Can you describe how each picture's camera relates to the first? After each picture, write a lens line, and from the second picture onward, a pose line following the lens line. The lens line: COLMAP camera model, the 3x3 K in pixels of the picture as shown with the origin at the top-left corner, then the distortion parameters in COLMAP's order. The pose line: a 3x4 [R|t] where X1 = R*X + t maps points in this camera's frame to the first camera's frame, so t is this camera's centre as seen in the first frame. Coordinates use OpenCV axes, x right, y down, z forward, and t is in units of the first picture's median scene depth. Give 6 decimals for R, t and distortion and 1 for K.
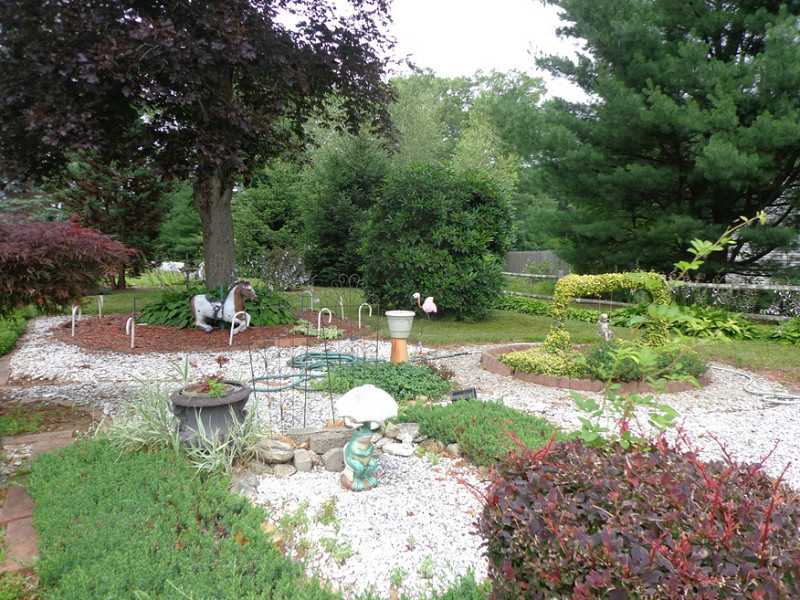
lens RADIAL K [[583.5, 0, 400.0], [0, 583.5, 300.0], [0, 0, 1]] dist [-0.002052, -0.003465]
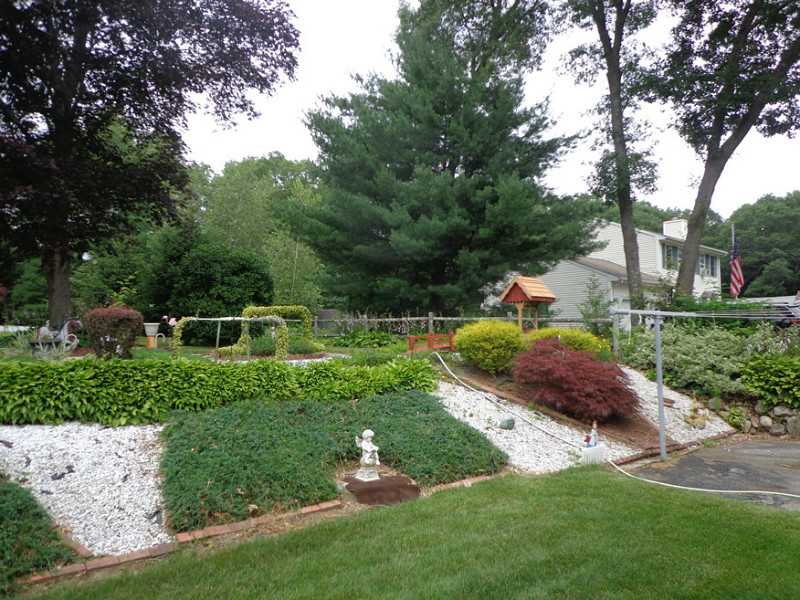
lens RADIAL K [[583.5, 0, 400.0], [0, 583.5, 300.0], [0, 0, 1]] dist [-0.002052, -0.003465]
pose [[0.977175, -0.016743, 0.211774, 0.193607], [0.040635, 0.993214, -0.108975, 0.090530], [-0.208513, 0.115093, 0.971224, -0.542052]]
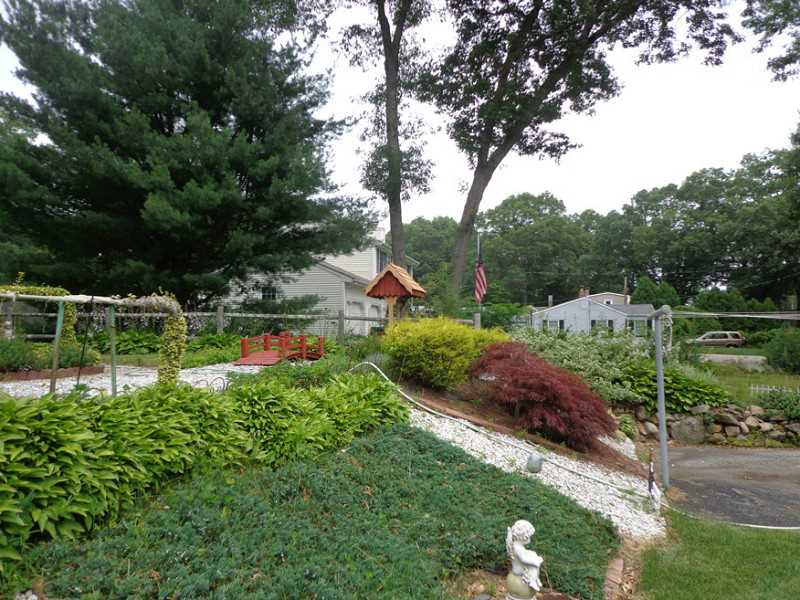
lens RADIAL K [[588.8, 0, 394.9], [0, 588.8, 299.3], [0, 0, 1]] dist [0.001514, 0.010689]
pose [[0.714493, 0.020278, 0.699349, 0.048199], [0.056654, 0.994620, -0.086721, 0.067044], [-0.697345, 0.101583, 0.709500, -0.180482]]
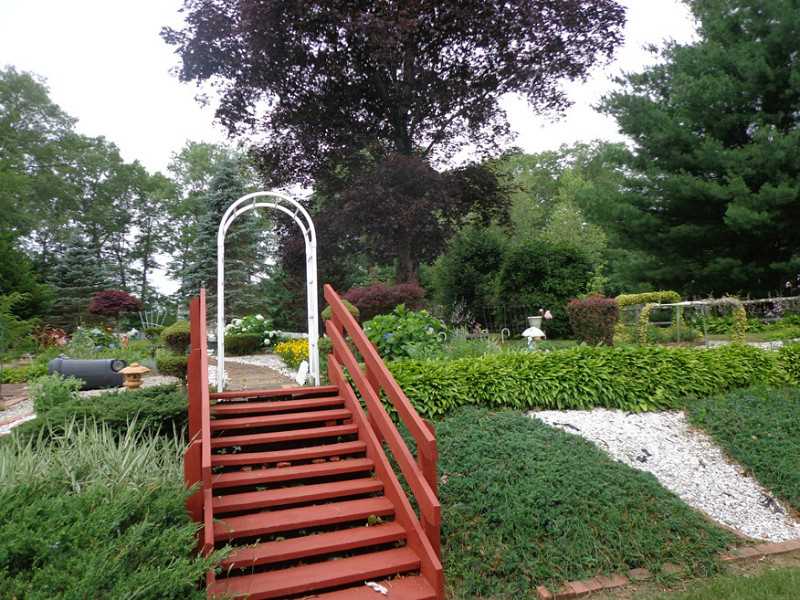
lens RADIAL K [[588.0, 0, 403.1], [0, 588.0, 294.0], [0, 0, 1]] dist [-0.002384, 0.005129]
pose [[0.984073, -0.082053, -0.157694, -0.057923], [0.061355, 0.989361, -0.131913, 0.086916], [0.166840, 0.120137, 0.978638, -0.535800]]
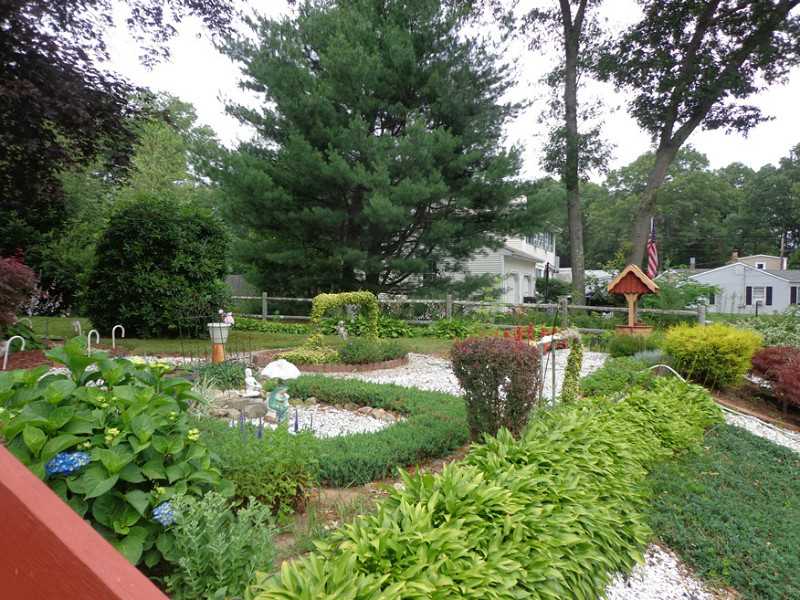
lens RADIAL K [[591.7, 0, 398.1], [0, 591.7, 295.7], [0, 0, 1]] dist [-0.007300, 0.007709]
pose [[0.831100, -0.019741, 0.555773, -0.182353], [0.046932, 0.998294, -0.034724, 0.010073], [-0.554139, 0.054943, 0.830609, -0.152551]]
